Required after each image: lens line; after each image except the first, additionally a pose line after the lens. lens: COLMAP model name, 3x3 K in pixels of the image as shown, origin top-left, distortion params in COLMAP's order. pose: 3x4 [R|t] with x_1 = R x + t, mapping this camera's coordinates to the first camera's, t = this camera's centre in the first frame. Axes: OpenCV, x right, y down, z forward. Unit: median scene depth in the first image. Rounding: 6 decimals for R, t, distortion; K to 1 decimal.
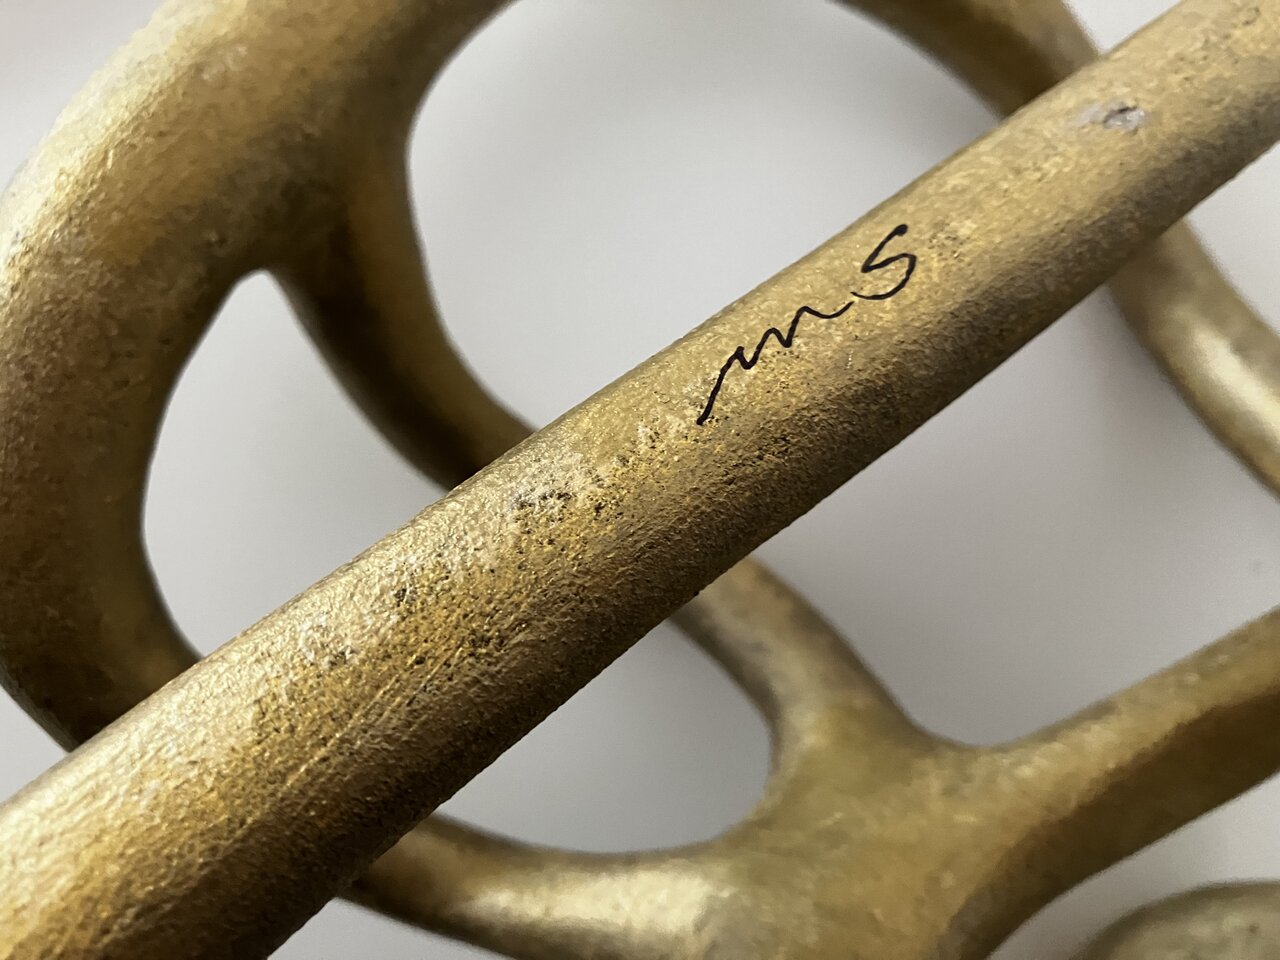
lens RADIAL K [[1041.8, 0, 671.6], [0, 1041.8, 457.1], [0, 0, 1]] dist [0.109156, -0.287238]
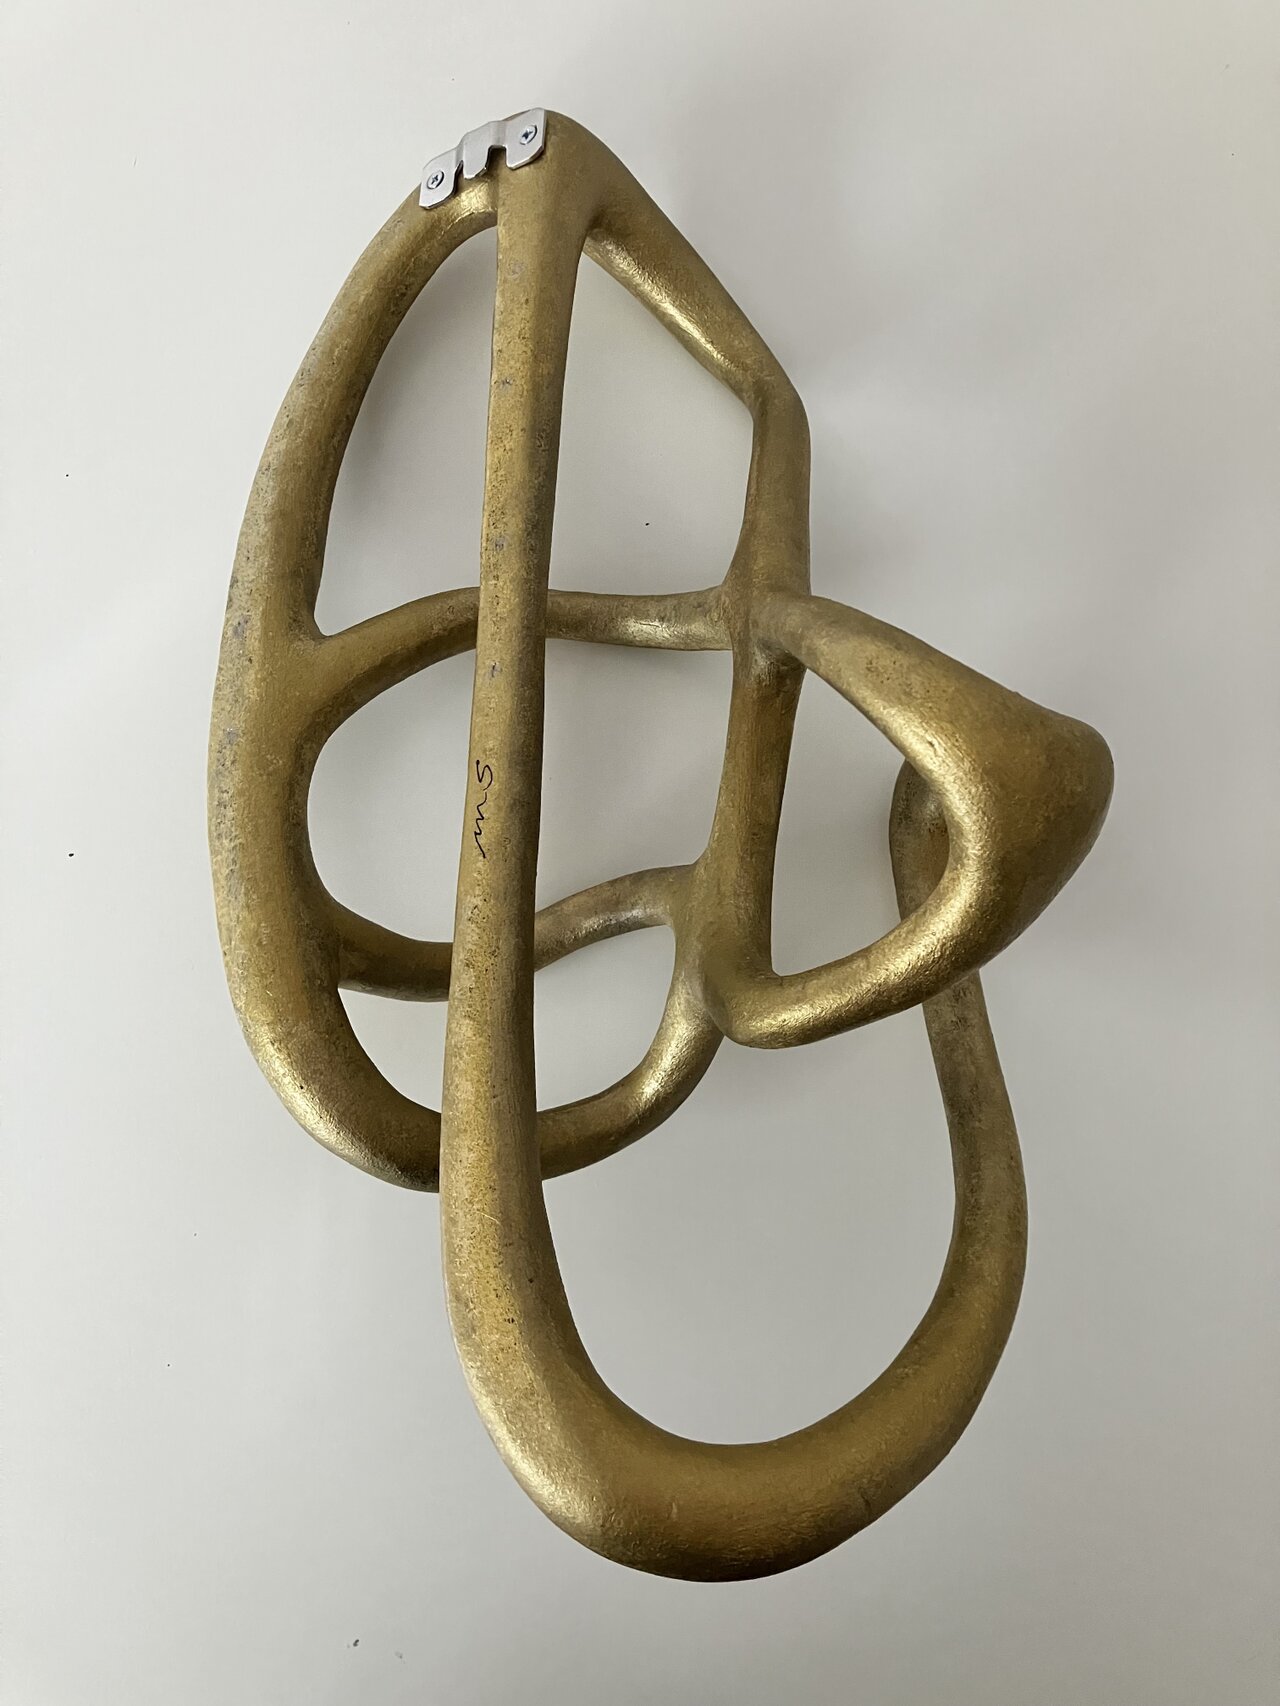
lens RADIAL K [[1388.5, 0, 640.0], [0, 1388.5, 853.0], [0, 0, 1]] dist [0.109156, -0.287238]
pose [[0.593239, -0.804942, 0.011675, 0.234228], [0.802397, 0.590069, -0.089319, 0.616174], [0.065007, 0.062356, 0.995935, -2.704161]]
